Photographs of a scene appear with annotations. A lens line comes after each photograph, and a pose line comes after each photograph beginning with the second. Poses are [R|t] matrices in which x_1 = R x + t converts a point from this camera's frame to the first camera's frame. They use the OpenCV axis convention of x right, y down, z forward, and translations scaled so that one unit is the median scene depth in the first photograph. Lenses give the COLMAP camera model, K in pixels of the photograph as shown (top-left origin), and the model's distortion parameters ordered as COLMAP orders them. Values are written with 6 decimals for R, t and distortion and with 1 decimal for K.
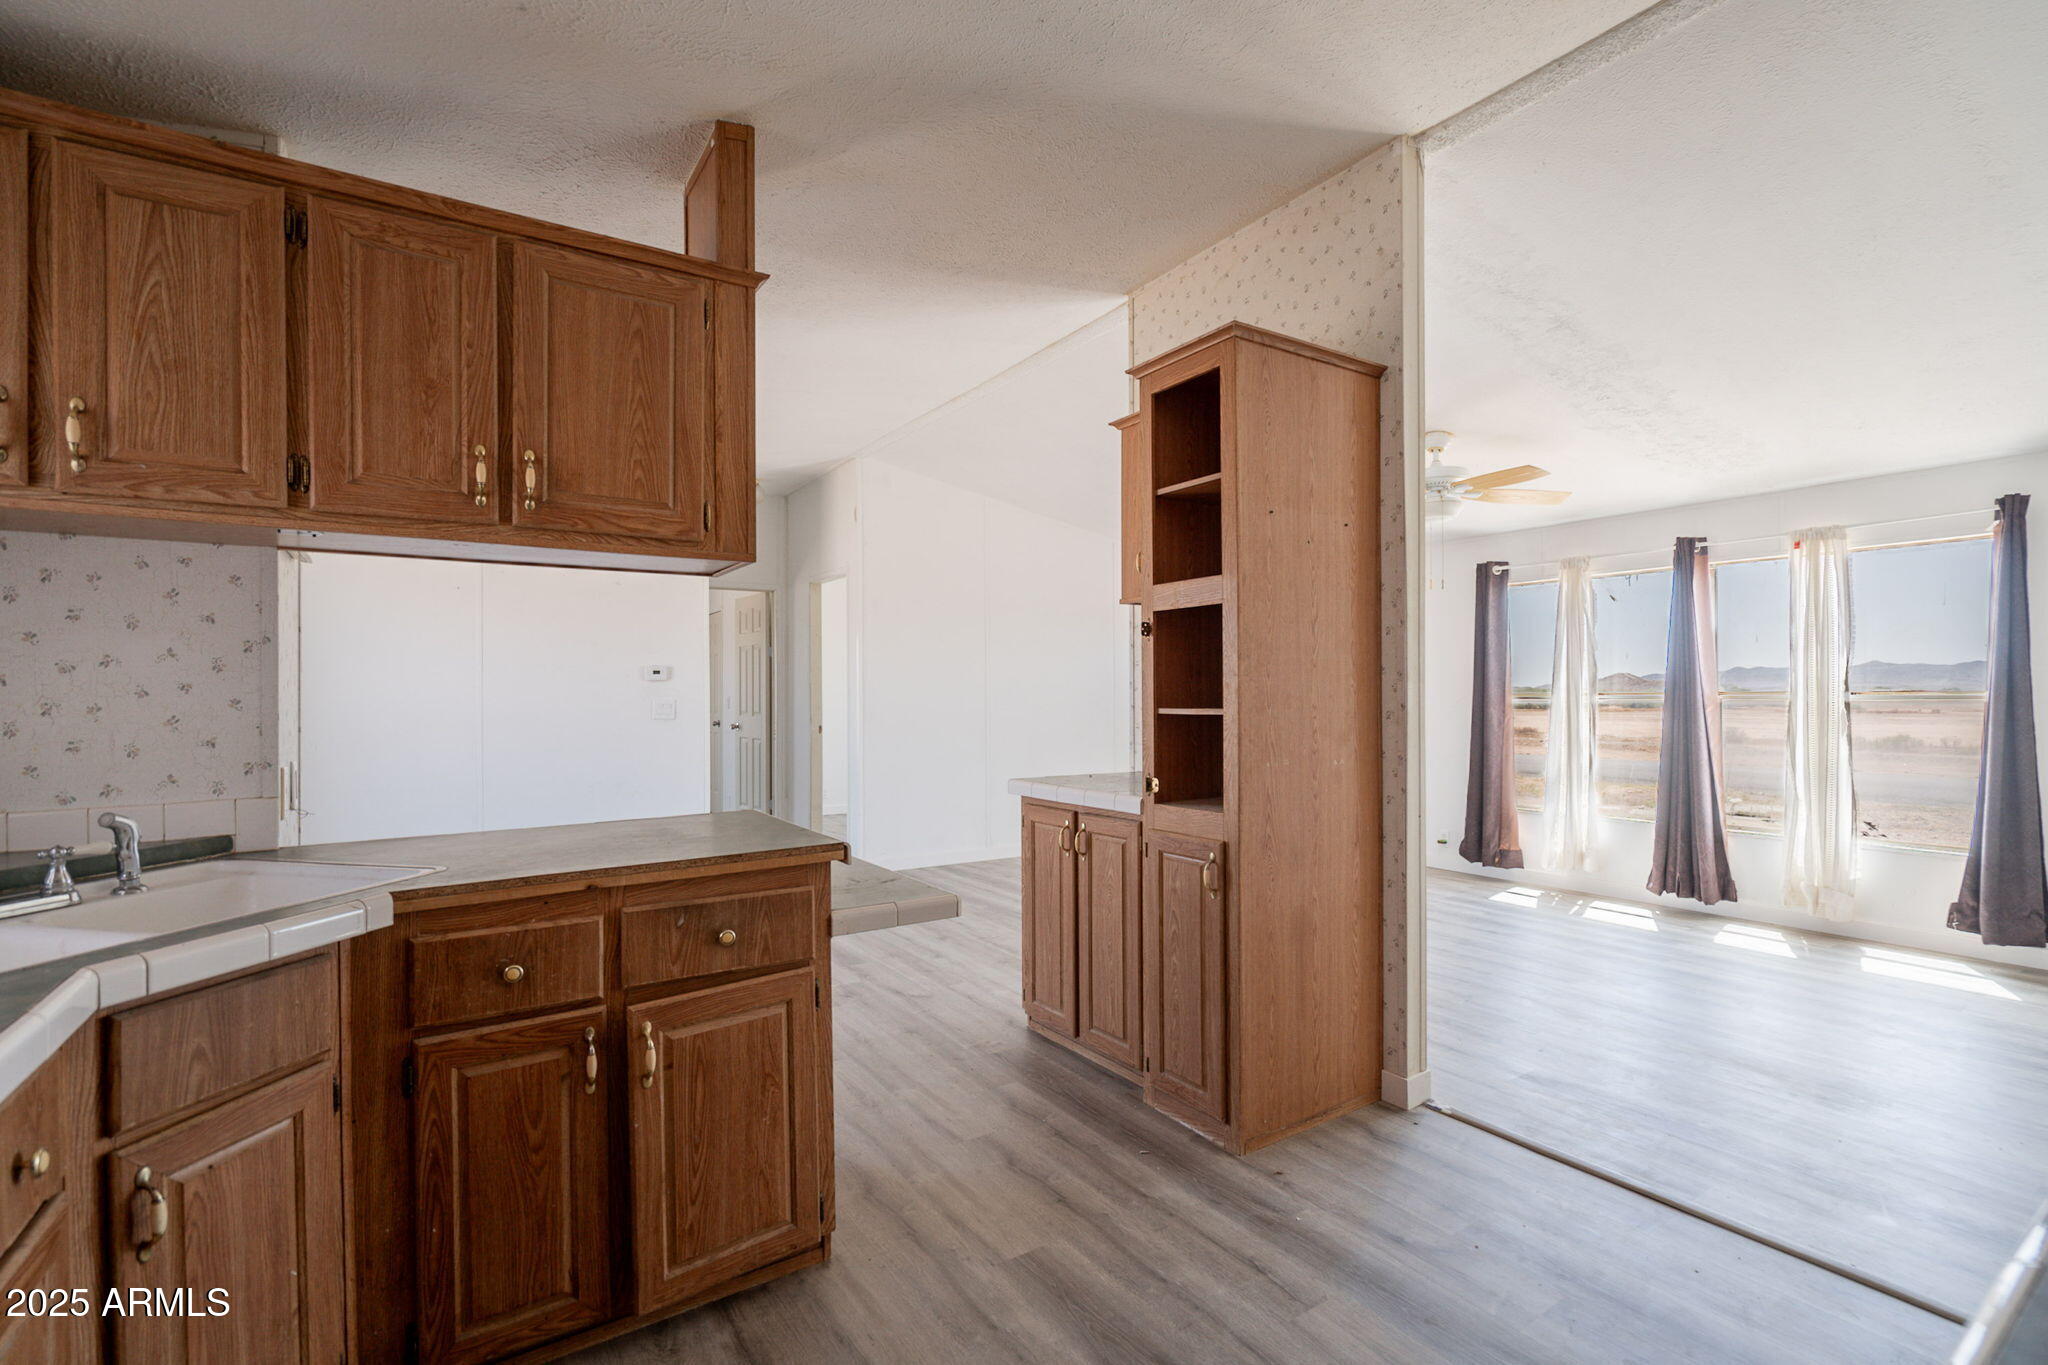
lens RADIAL K [[920.6, 0, 1020.4], [0, 920.6, 692.0], [0, 0, 1]] dist [-0.004225, 0.001931]
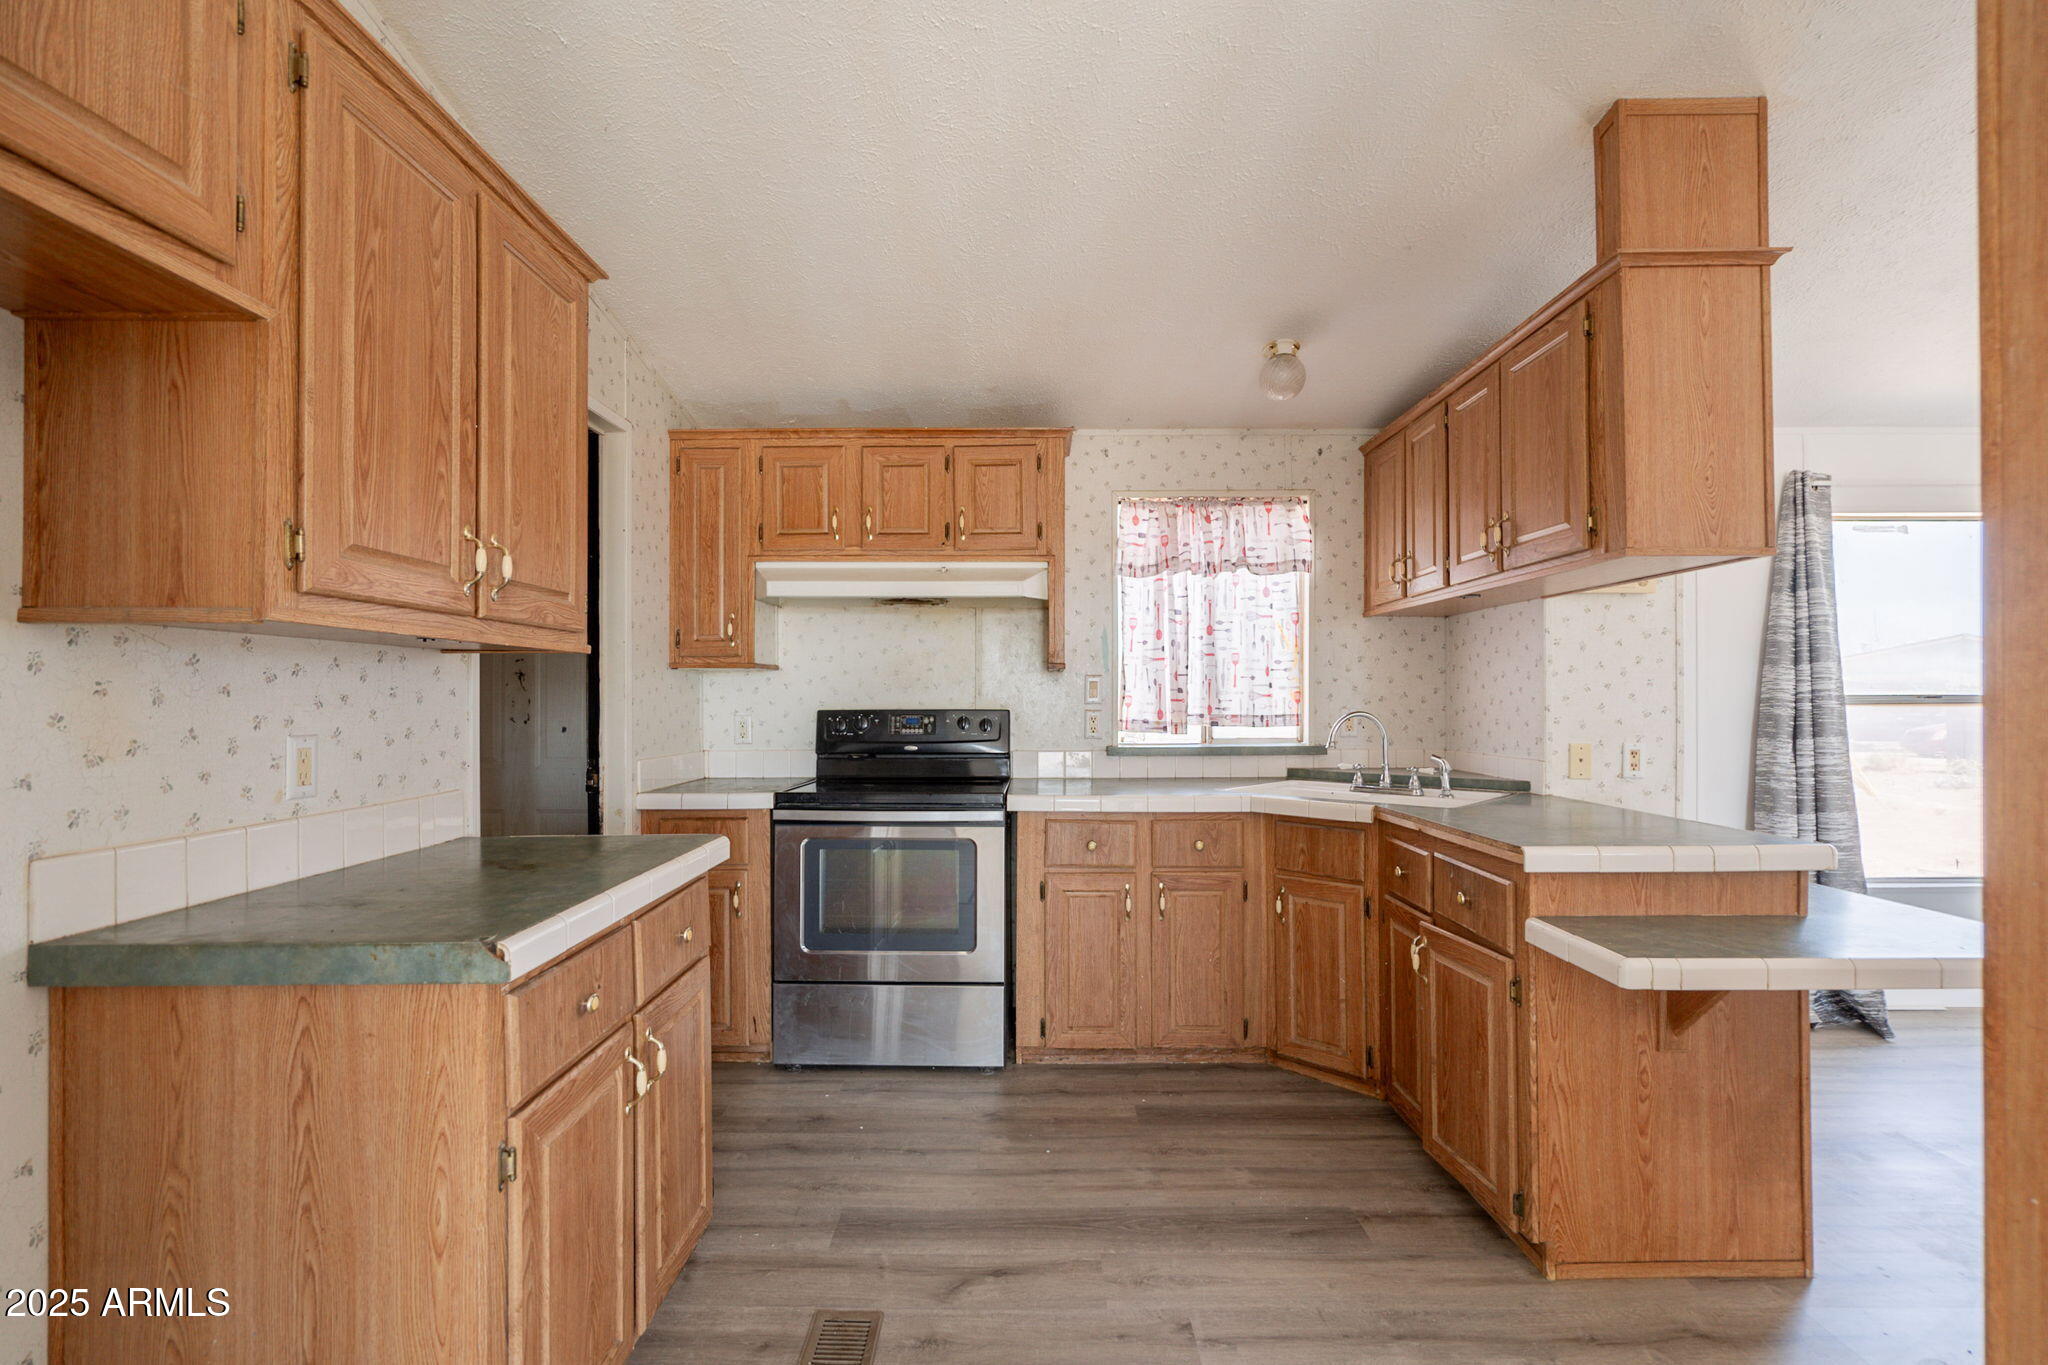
lens RADIAL K [[920.6, 0, 1026.5], [0, 920.6, 692.1], [0, 0, 1]] dist [-0.004225, 0.001931]
pose [[-0.550430, 0.004263, -0.834870, 1.028319], [0.008127, 0.999967, -0.000252, -0.007589], [0.834842, -0.006924, -0.550447, 1.230573]]
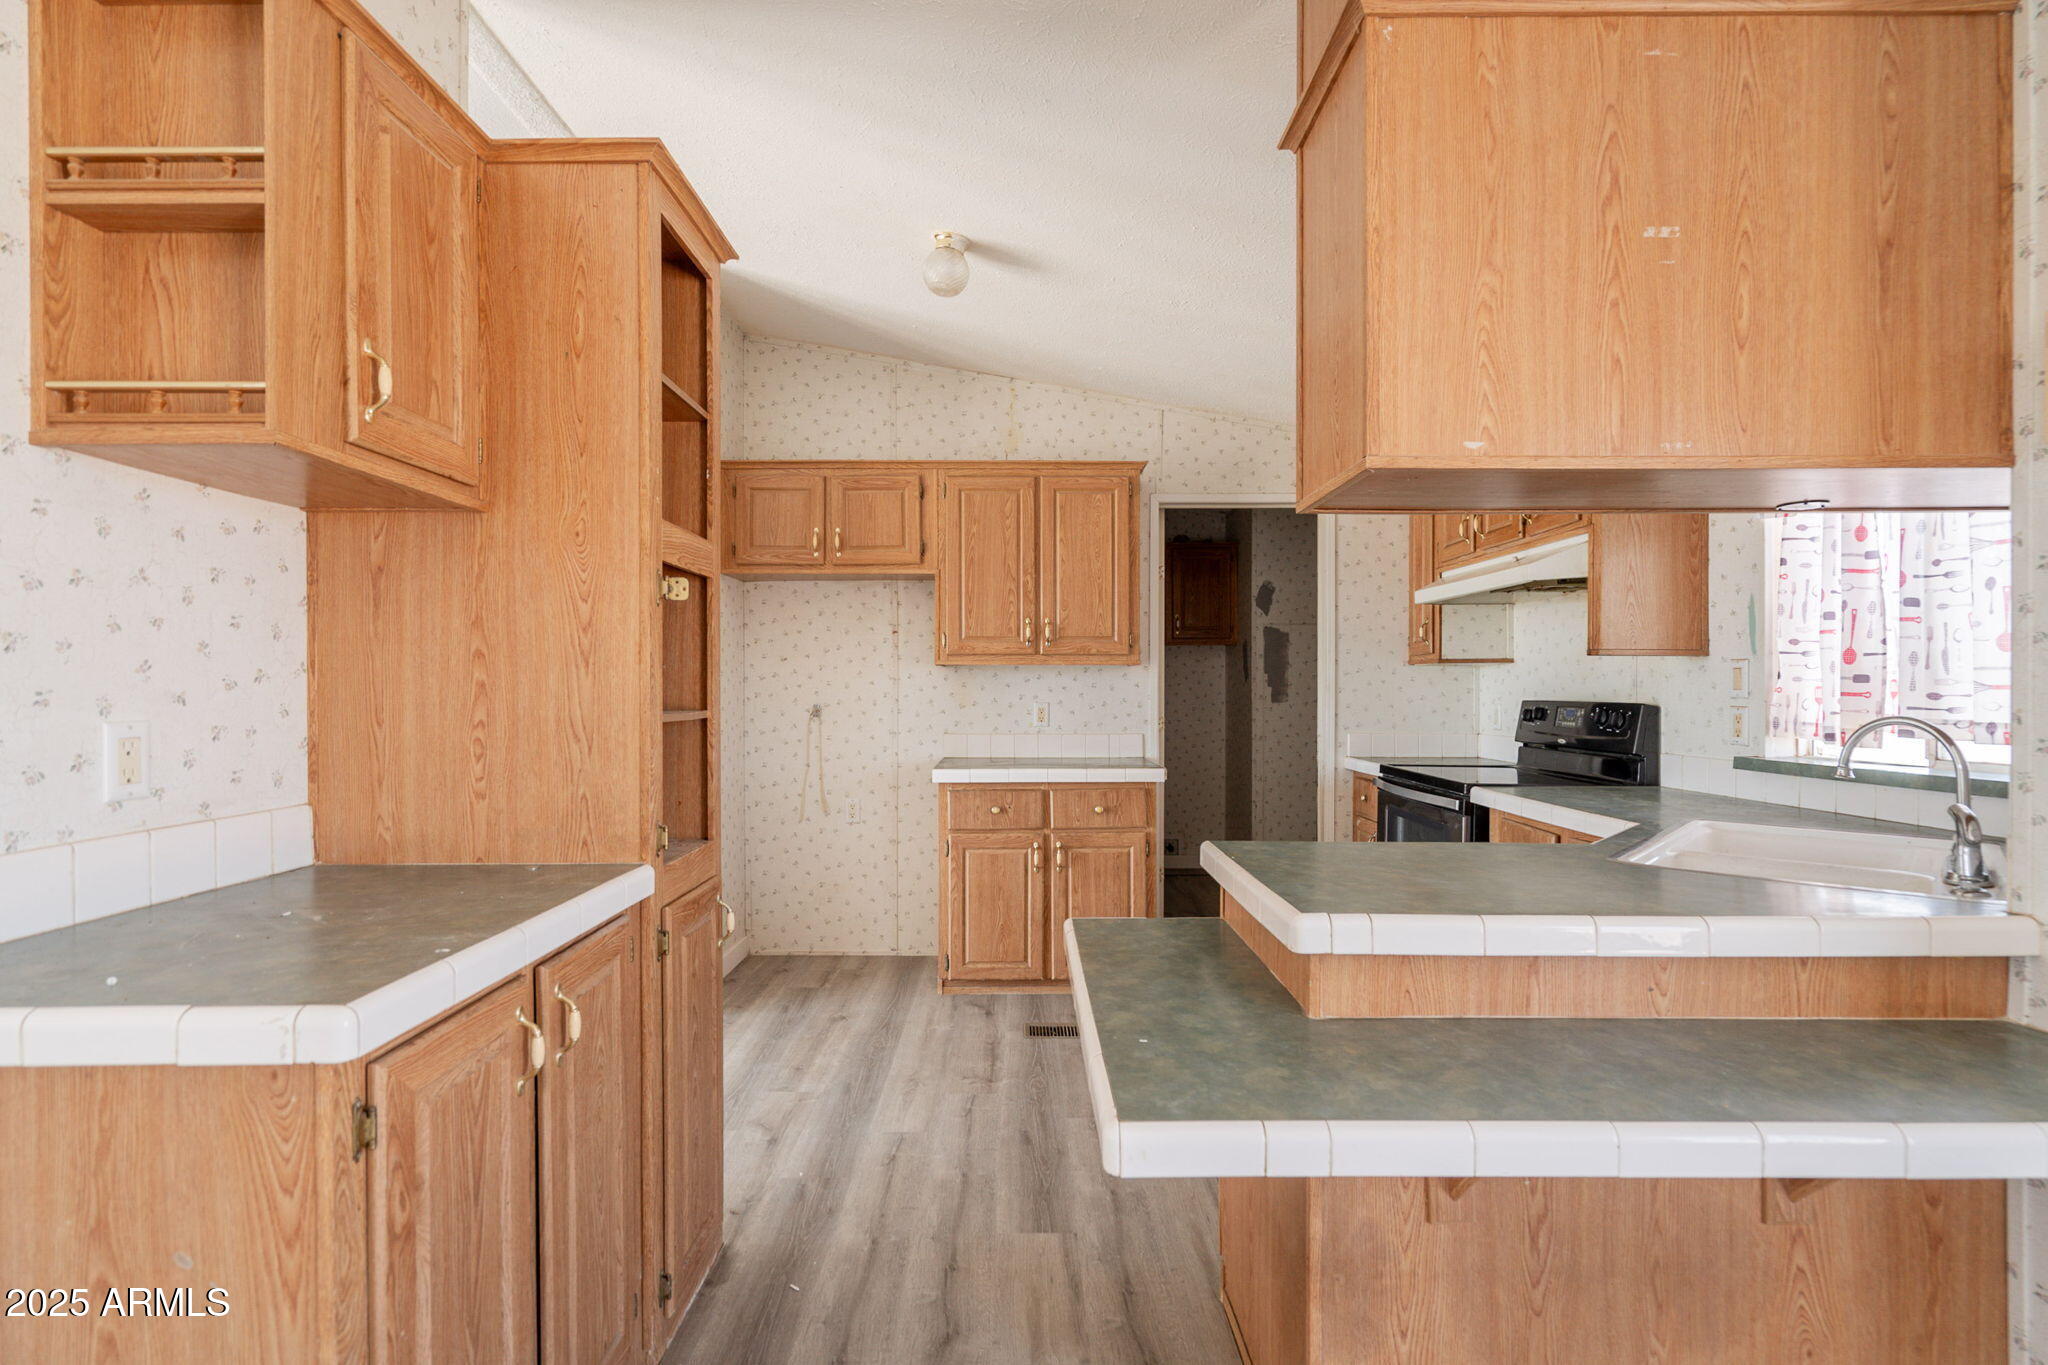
lens RADIAL K [[920.6, 0, 1021.2], [0, 920.6, 694.8], [0, 0, 1]] dist [-0.004225, 0.001931]
pose [[-0.837053, 0.003449, 0.547111, -0.624537], [0.005237, 0.999985, 0.001708, 0.005492], [-0.547097, 0.004295, -0.837058, 2.149838]]
